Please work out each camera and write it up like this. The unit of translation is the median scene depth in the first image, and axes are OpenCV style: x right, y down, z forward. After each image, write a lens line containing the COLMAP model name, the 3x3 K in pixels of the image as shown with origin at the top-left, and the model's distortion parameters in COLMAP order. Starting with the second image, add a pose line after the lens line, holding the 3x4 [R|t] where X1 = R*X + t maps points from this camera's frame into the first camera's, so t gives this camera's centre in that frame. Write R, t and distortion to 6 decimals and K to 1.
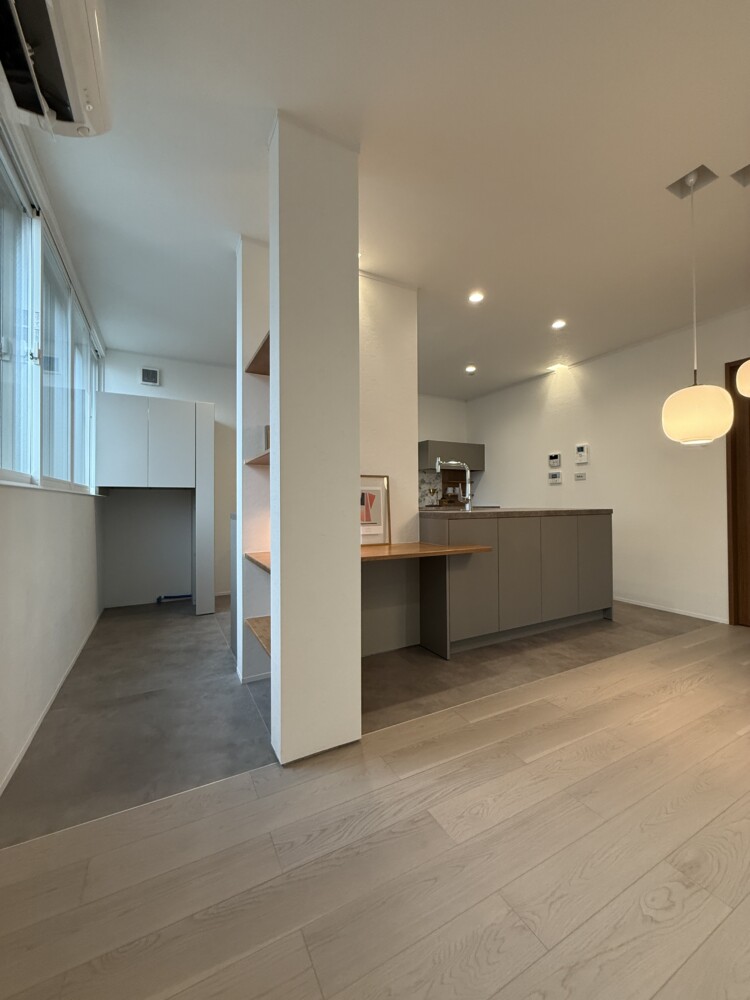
lens RADIAL K [[397.8, 0, 375.4], [0, 397.8, 496.8], [0, 0, 1]] dist [0.001154, 0.000240]
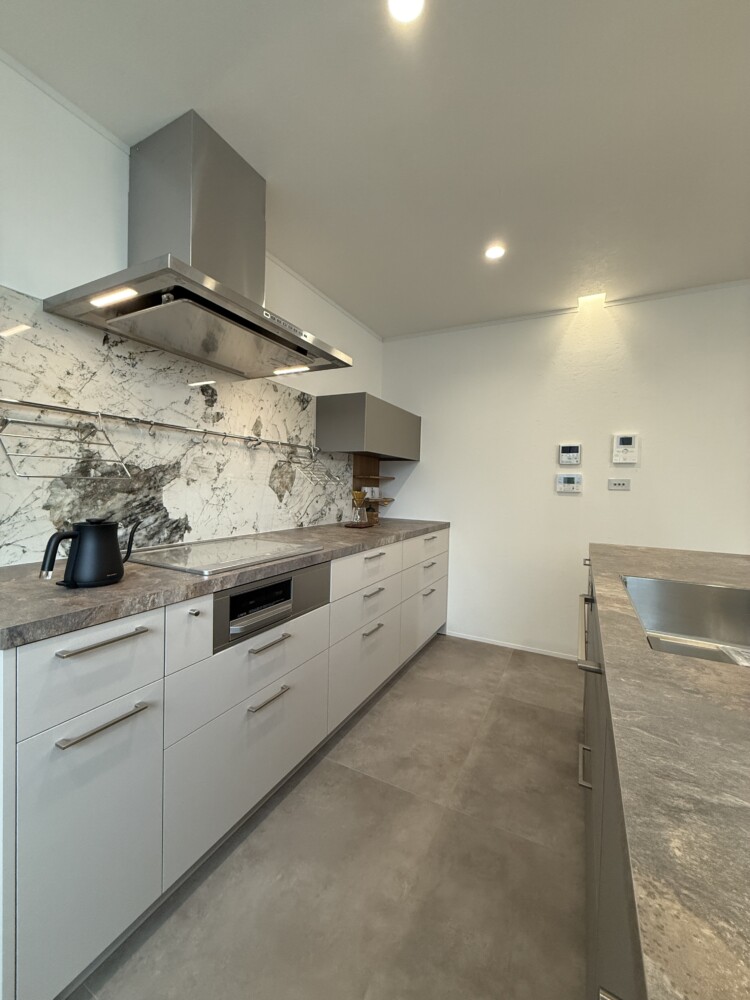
lens RADIAL K [[397.8, 0, 375.4], [0, 397.8, 496.8], [0, 0, 1]] dist [0.001154, 0.000240]
pose [[0.825202, 0.011057, 0.564729, -0.240122], [-0.038640, 0.998571, 0.036910, -0.063503], [-0.563514, -0.052279, 0.824450, 1.099313]]
